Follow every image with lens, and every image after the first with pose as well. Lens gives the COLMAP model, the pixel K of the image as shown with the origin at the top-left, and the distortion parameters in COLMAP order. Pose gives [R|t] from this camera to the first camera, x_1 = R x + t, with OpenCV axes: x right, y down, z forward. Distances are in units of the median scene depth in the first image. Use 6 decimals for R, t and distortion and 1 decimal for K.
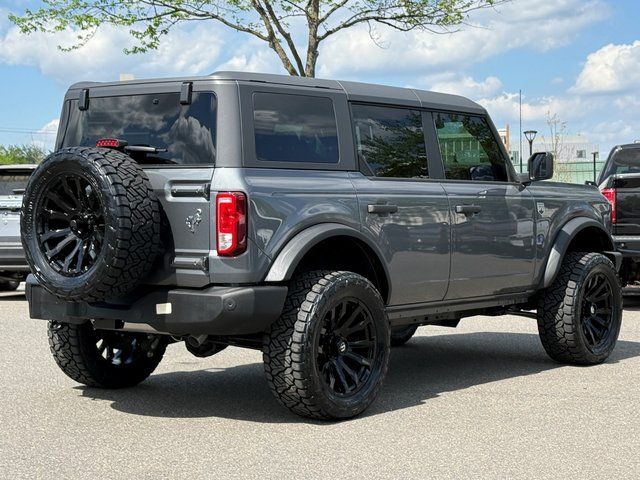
lens RADIAL K [[1356.4, 0, 314.9], [0, 1356.4, 235.3], [0, 0, 1]] dist [0.258171, 0.000000]
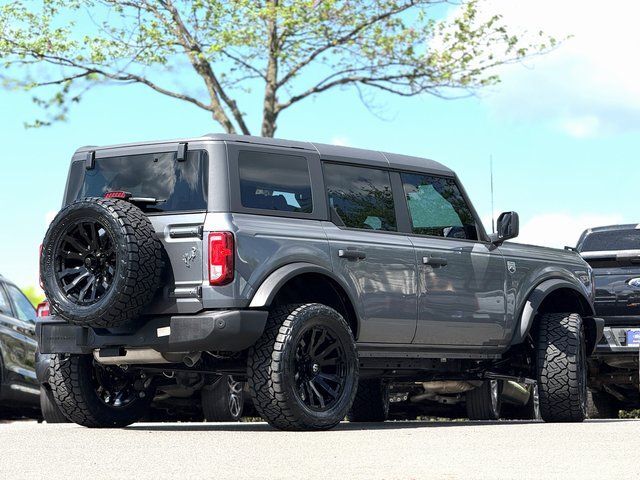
lens RADIAL K [[2257.4, 0, 321.4], [0, 2257.4, 240.3], [0, 0, 1]] dist [0.400308, 0.000000]
pose [[0.999970, -0.006457, 0.004185, 0.018548], [0.006789, 0.996379, -0.084748, 0.140496], [-0.003622, 0.084774, 0.996394, -0.960404]]
